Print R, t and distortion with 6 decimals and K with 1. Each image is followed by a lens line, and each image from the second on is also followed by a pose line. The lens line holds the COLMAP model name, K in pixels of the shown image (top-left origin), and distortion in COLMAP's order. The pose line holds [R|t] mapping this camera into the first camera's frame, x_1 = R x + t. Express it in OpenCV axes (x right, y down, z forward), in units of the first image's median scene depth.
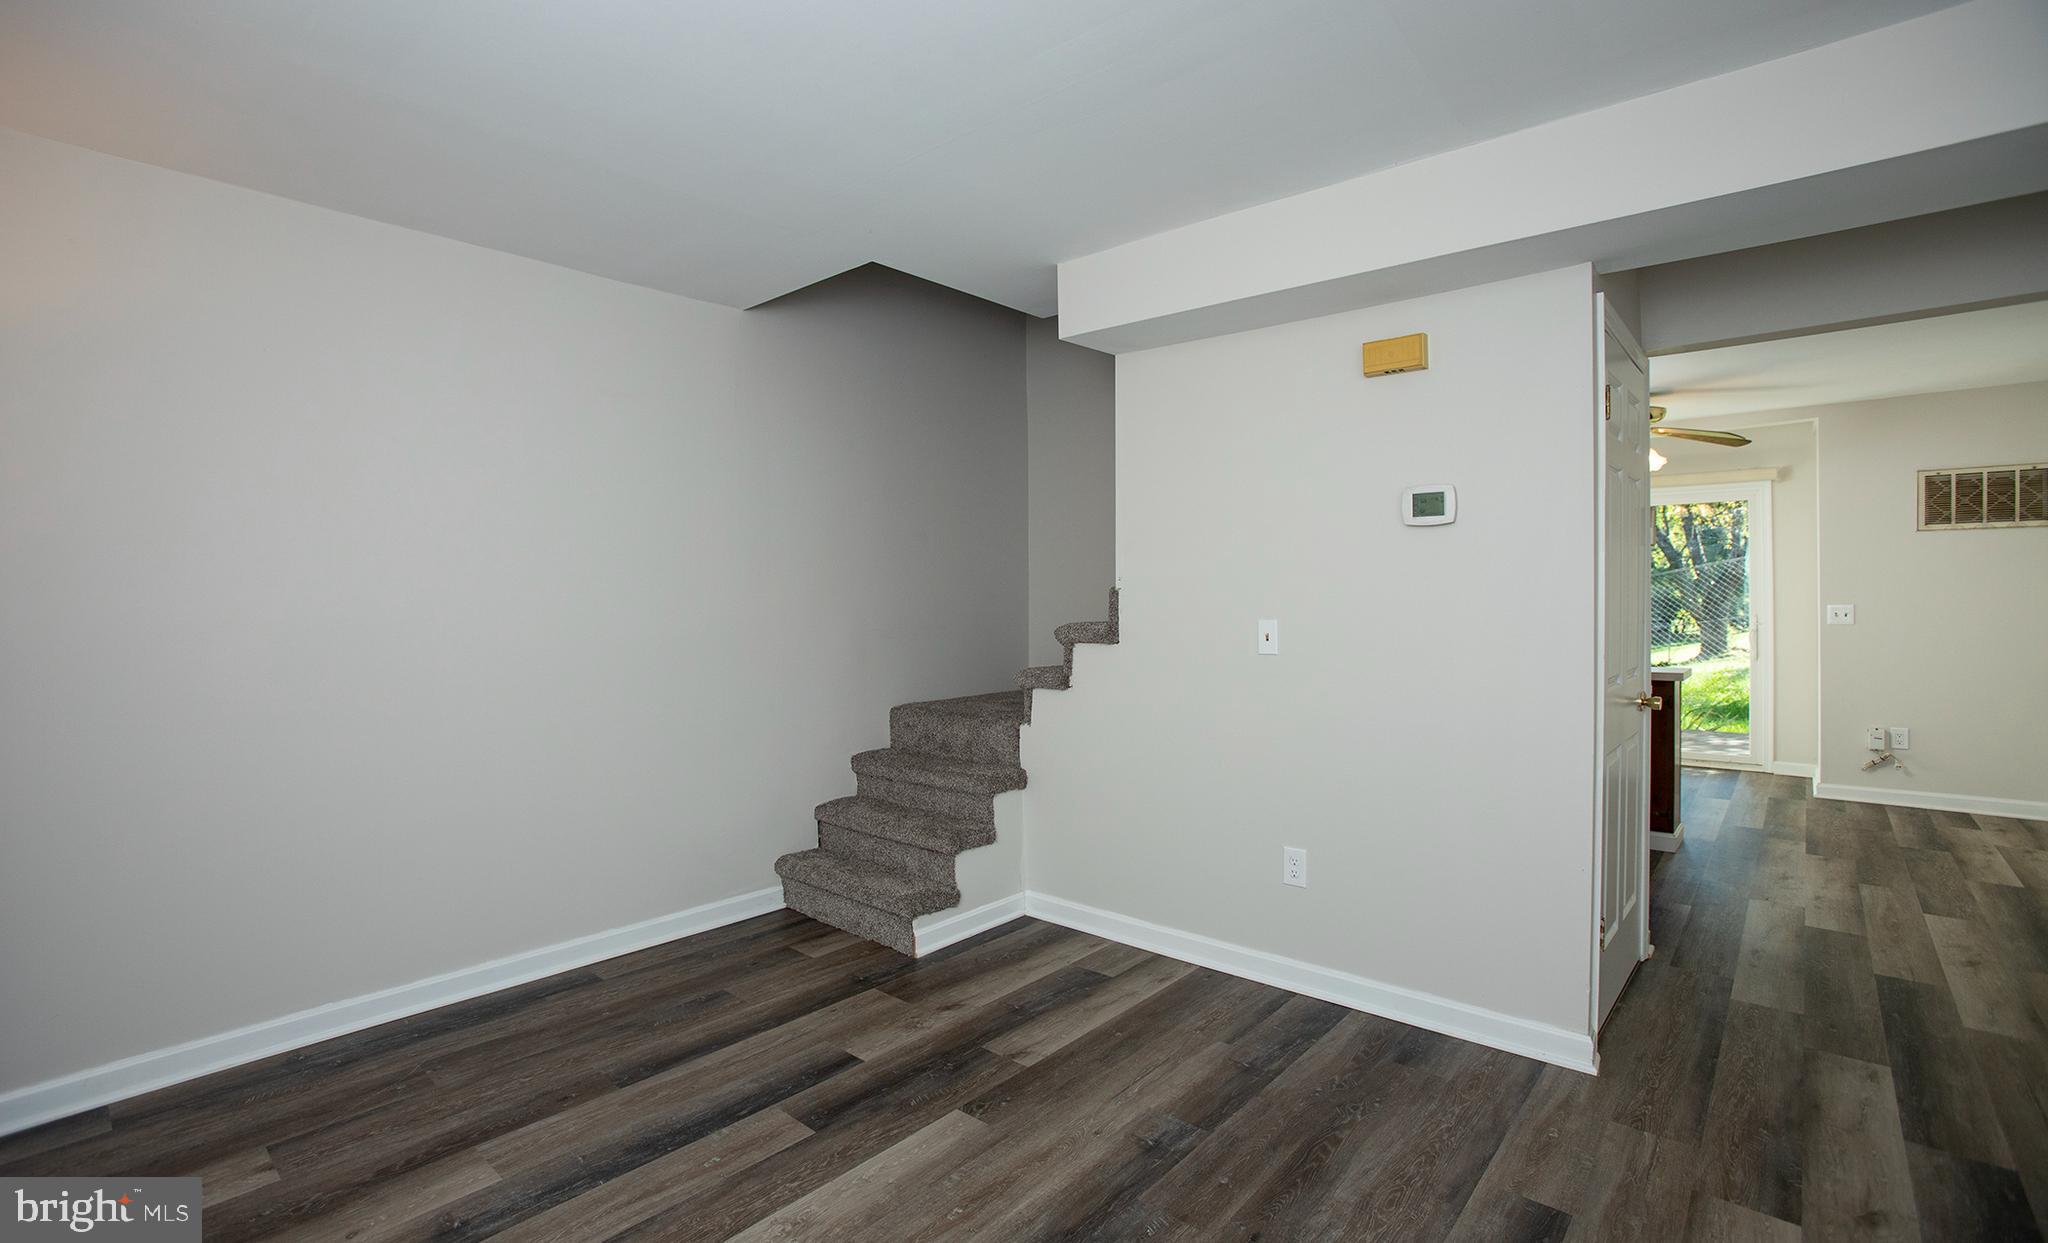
lens RADIAL K [[924.6, 0, 1025.6], [0, 924.6, 606.4], [0, 0, 1]] dist [-0.037541, 0.001950]
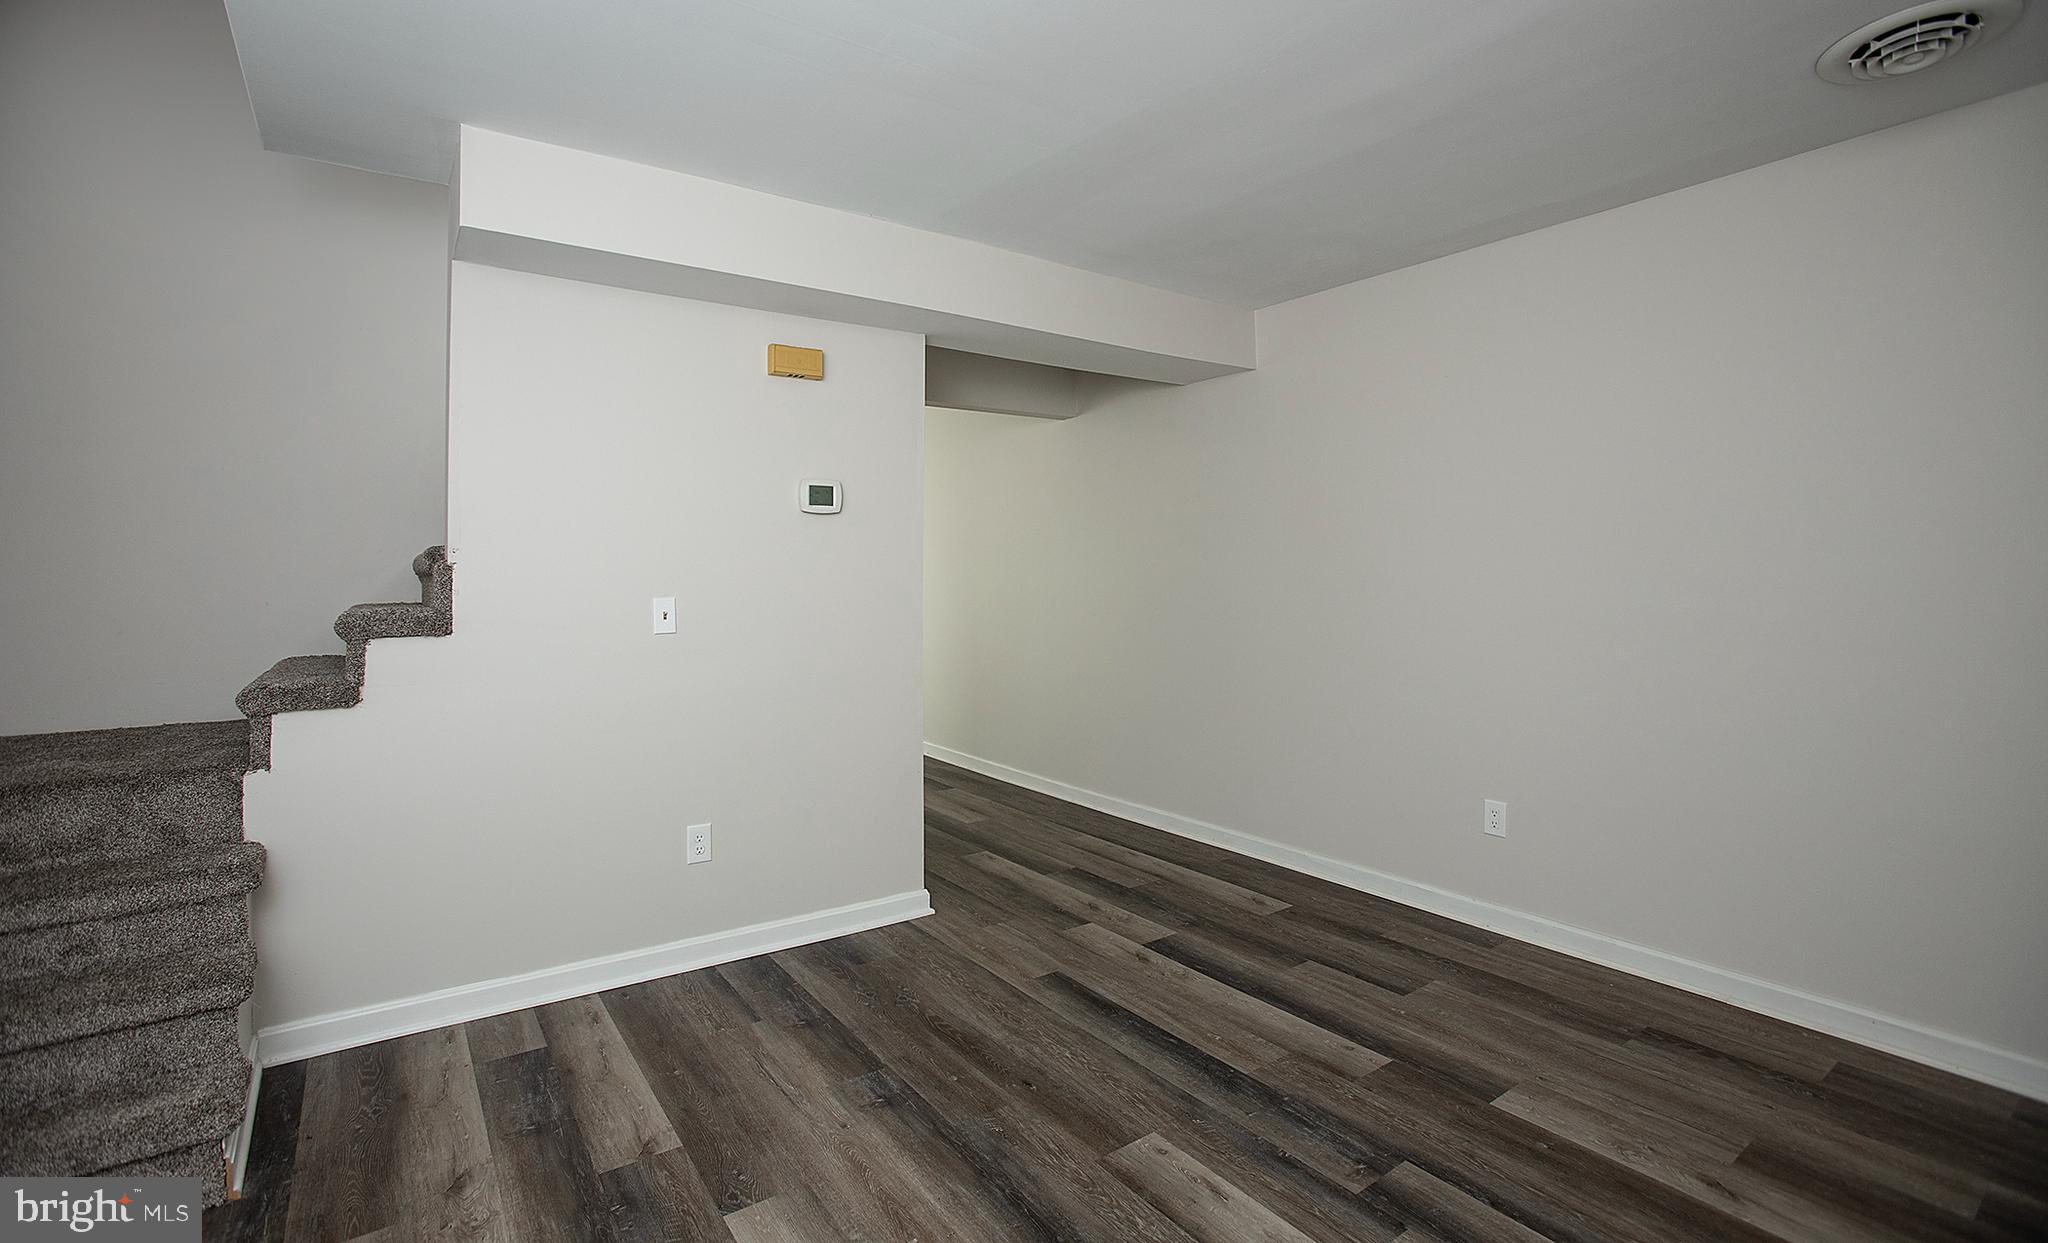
lens RADIAL K [[924.6, 0, 1004.5], [0, 924.6, 580.1], [0, 0, 1]] dist [-0.037541, 0.001950]
pose [[0.249832, -0.008224, 0.968254, -0.649510], [0.005356, 0.999960, 0.007112, -0.009469], [-0.968274, 0.003409, 0.249866, 0.469659]]
